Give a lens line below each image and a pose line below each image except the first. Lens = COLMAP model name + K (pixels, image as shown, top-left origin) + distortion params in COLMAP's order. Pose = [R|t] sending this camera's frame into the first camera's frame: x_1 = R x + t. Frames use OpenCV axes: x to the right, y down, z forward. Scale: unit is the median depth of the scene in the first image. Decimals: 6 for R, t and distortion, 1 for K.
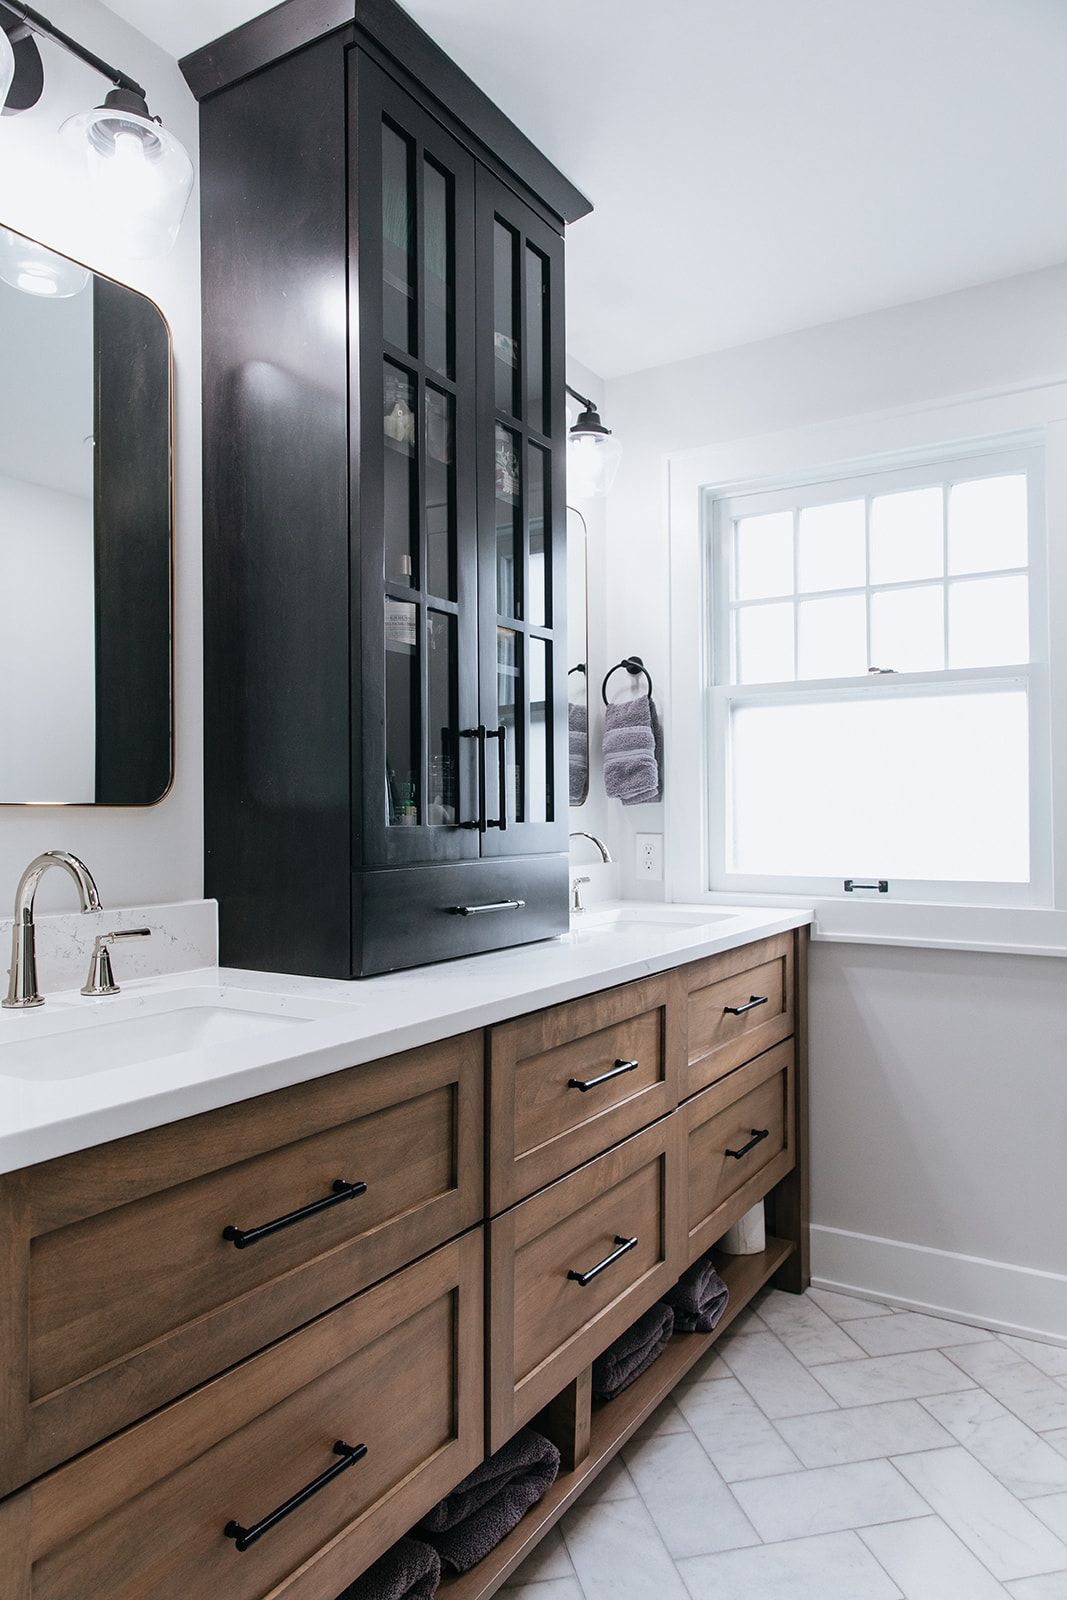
lens RADIAL K [[1040.2, 0, 548.5], [0, 1040.2, 807.7], [0, 0, 1]] dist [0.003887, 0.001958]
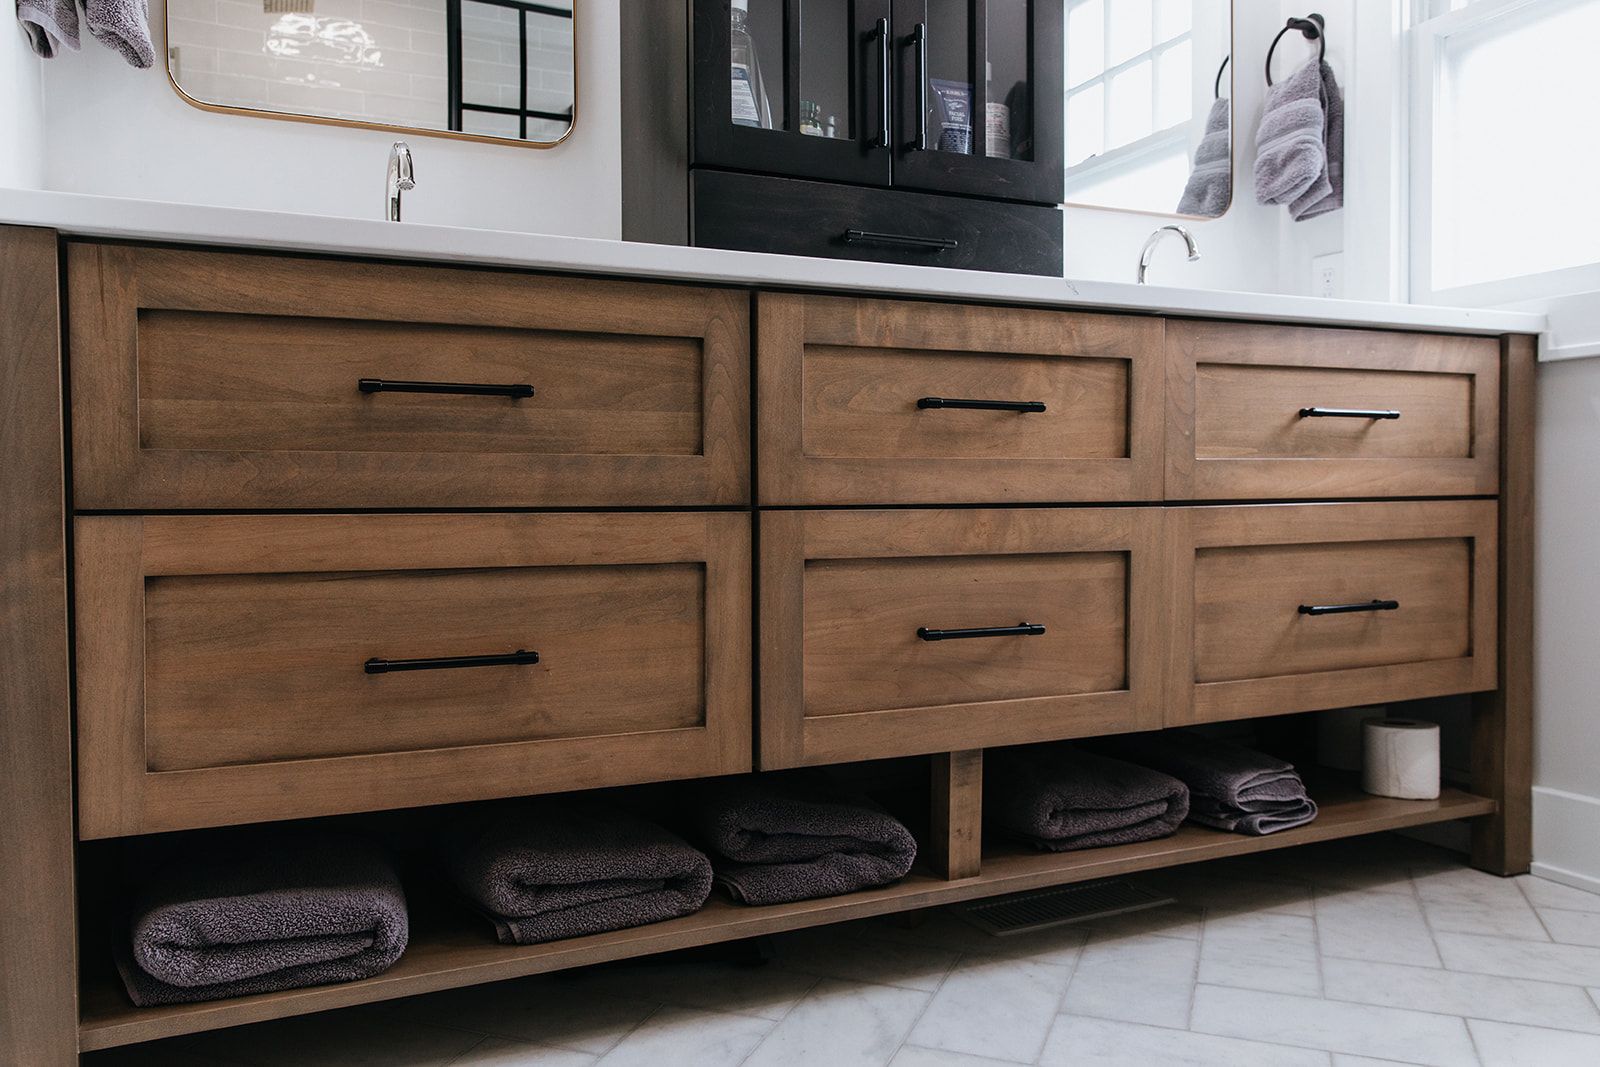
lens RADIAL K [[1206.5, 0, 793.5], [0, 1206.5, 533.8], [0, 0, 1]] dist [0.010988, -0.008084]
pose [[0.822668, 0.015246, -0.568318, 0.396074], [0.007596, 0.999256, 0.037802, 0.270108], [0.568471, -0.035415, 0.821940, 0.119016]]
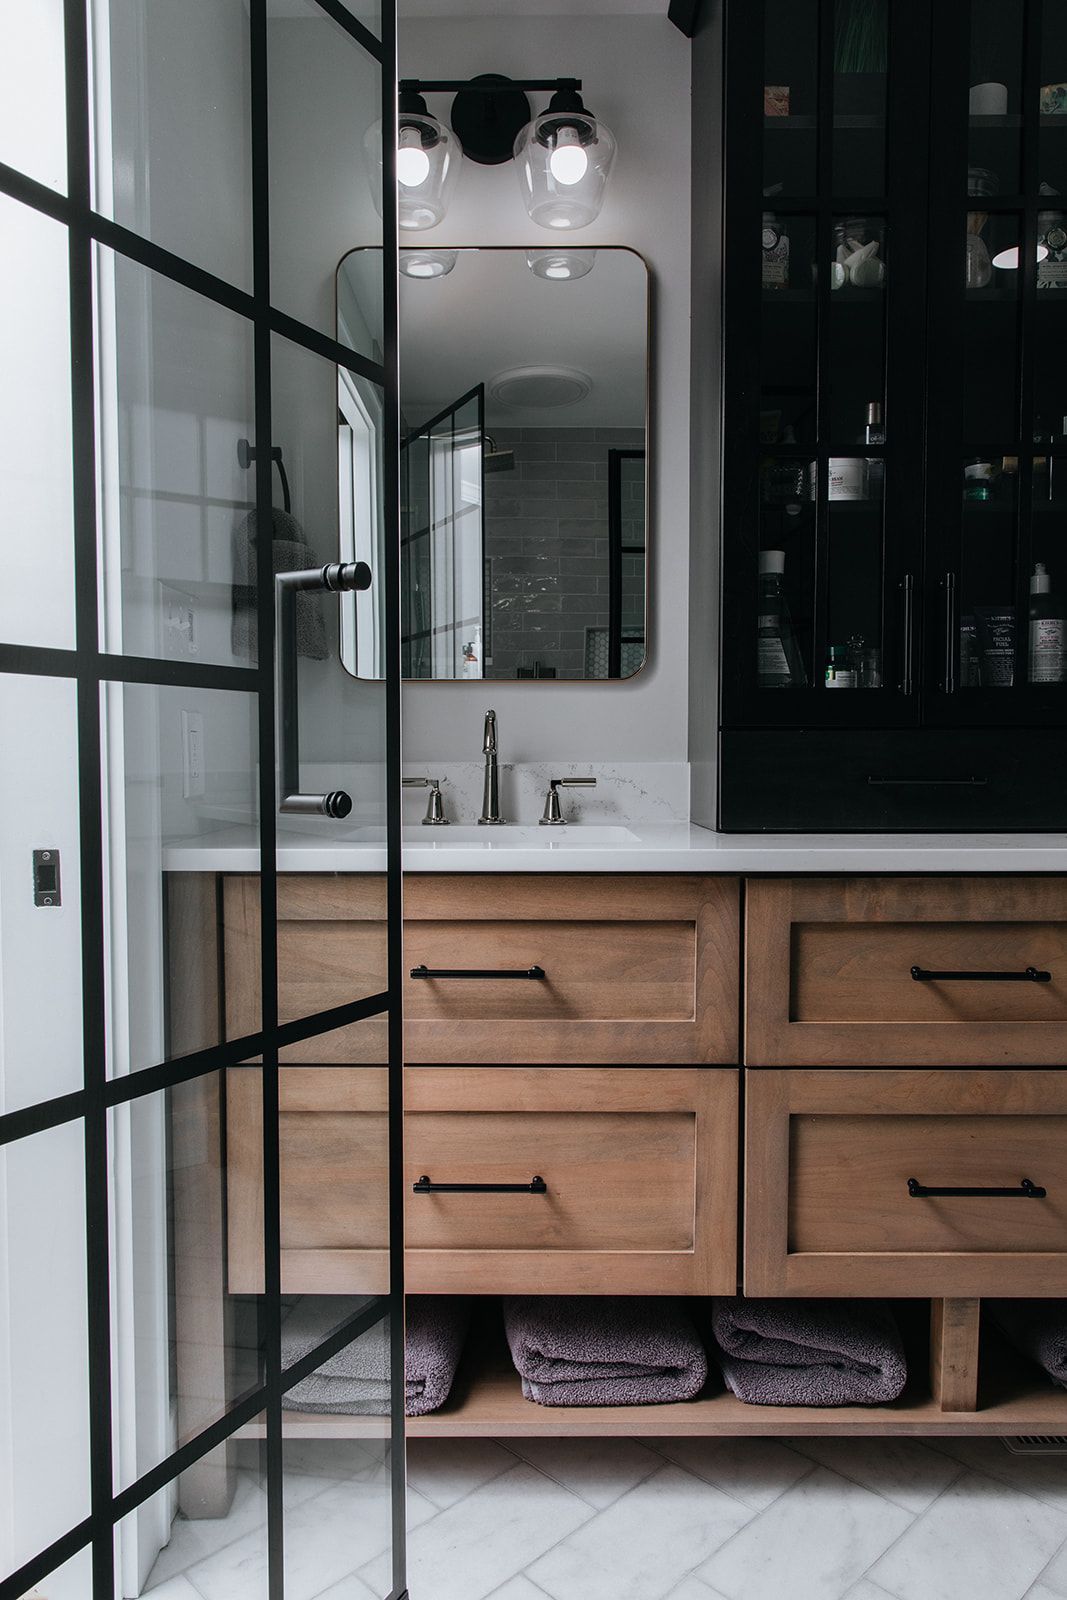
lens RADIAL K [[1070.2, 0, 524.9], [0, 1070.2, 800.9], [0, 0, 1]] dist [0.005897, -0.007956]
pose [[0.505750, 0.041491, -0.861682, 0.513116], [0.006657, 0.998625, 0.051992, 0.058345], [0.862654, -0.032031, 0.504778, 0.213415]]
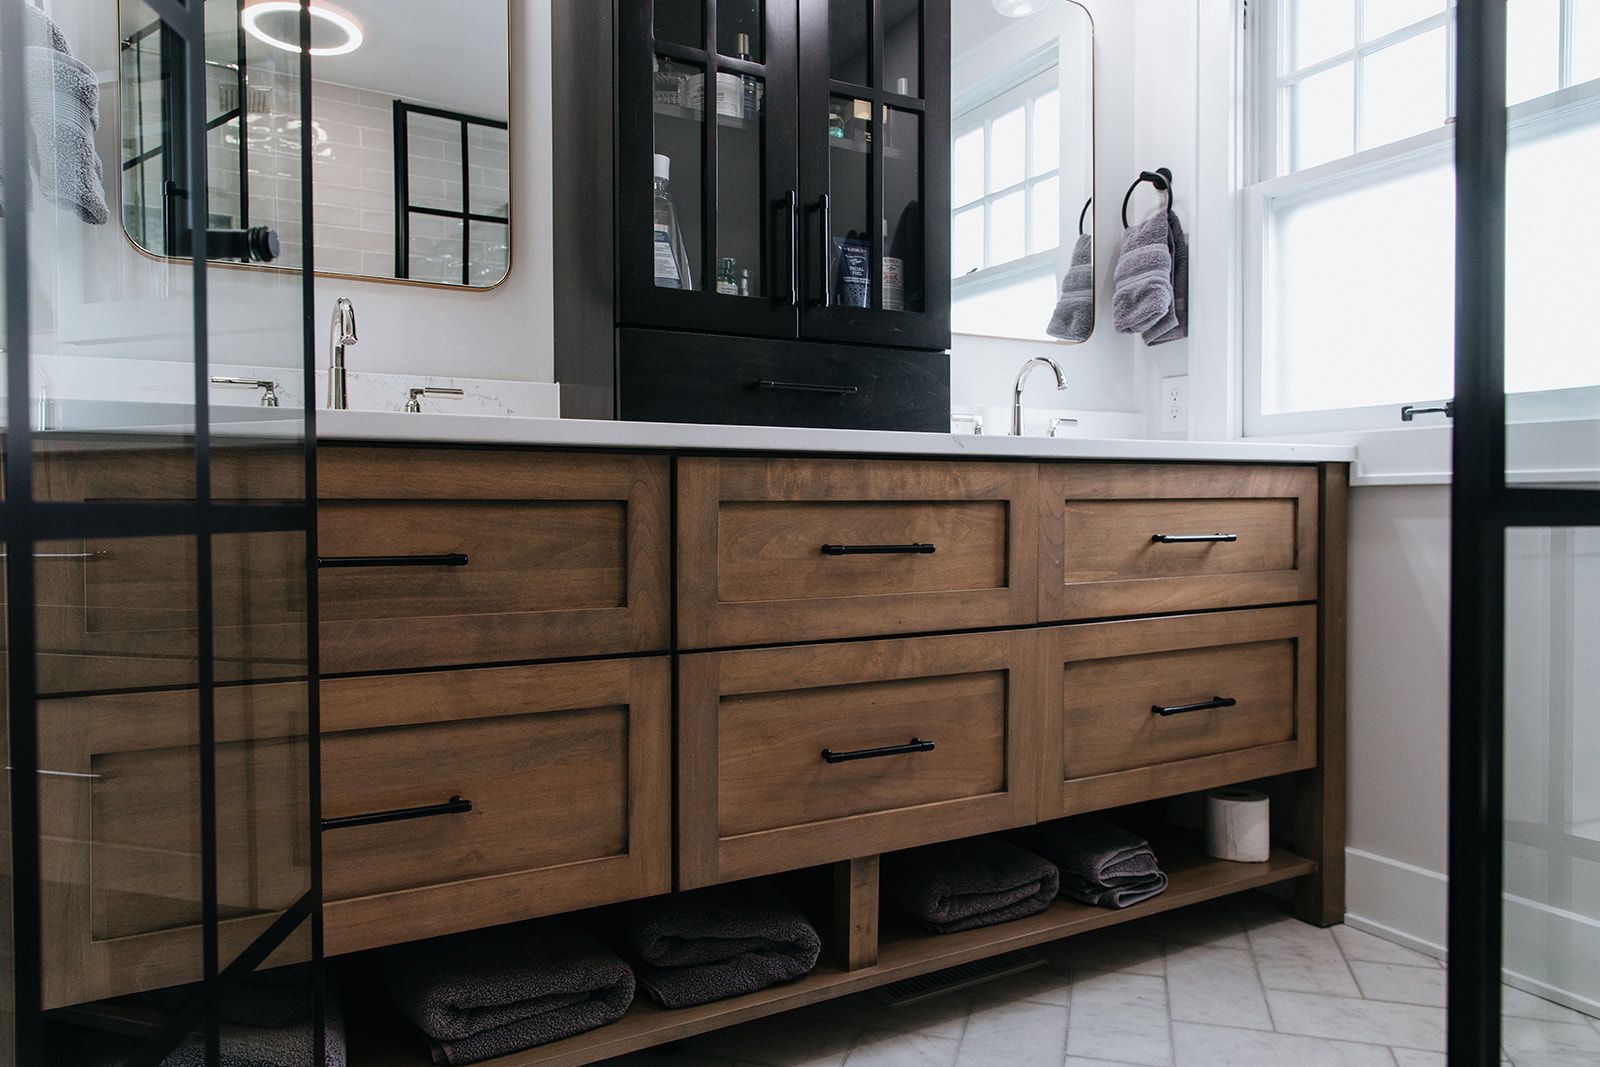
lens RADIAL K [[1070.2, 0, 804.0], [0, 1070.2, 531.4], [0, 0, 1]] dist [0.005897, -0.007956]
pose [[0.867735, 0.012078, -0.496880, 0.389381], [0.003417, 0.999536, 0.030264, 0.179581], [0.497015, -0.027959, 0.867291, 0.133966]]
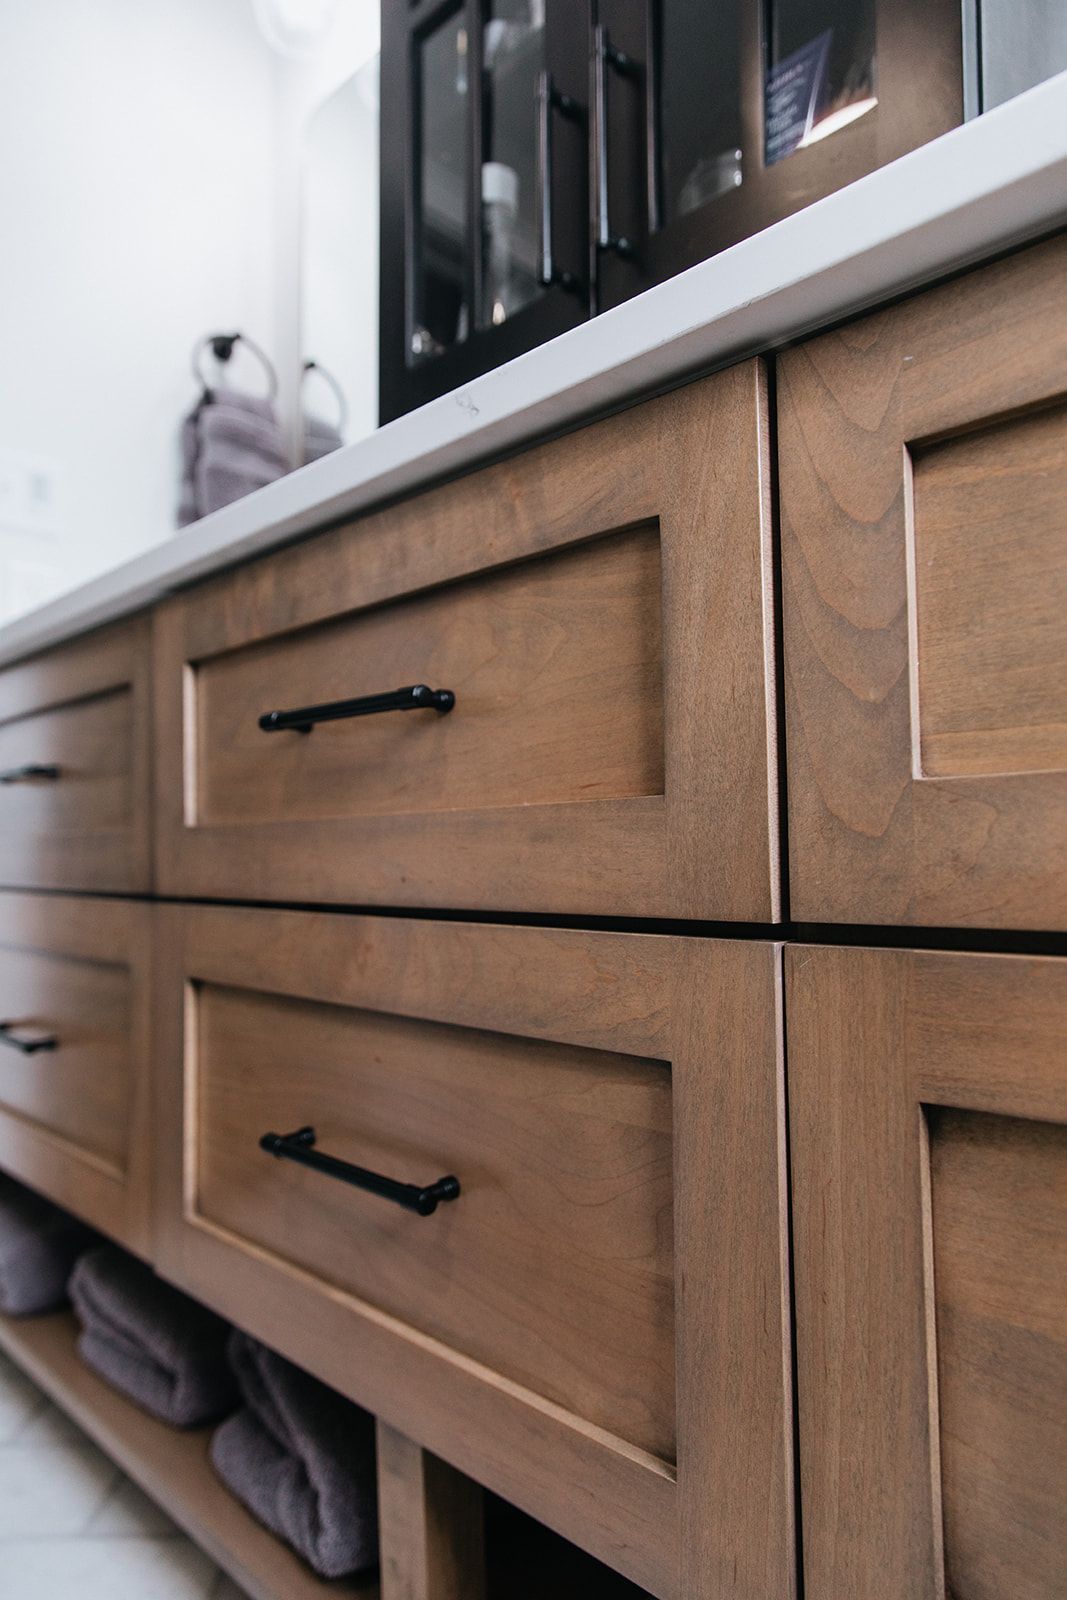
lens RADIAL K [[1040.2, 0, 513.0], [0, 1040.2, 803.8], [0, 0, 1]] dist [0.003887, 0.001958]
pose [[-0.269712, -0.040959, -0.962070, 0.363418], [0.017645, 0.998717, -0.047466, 0.264620], [0.962779, -0.029777, -0.268643, 0.989604]]
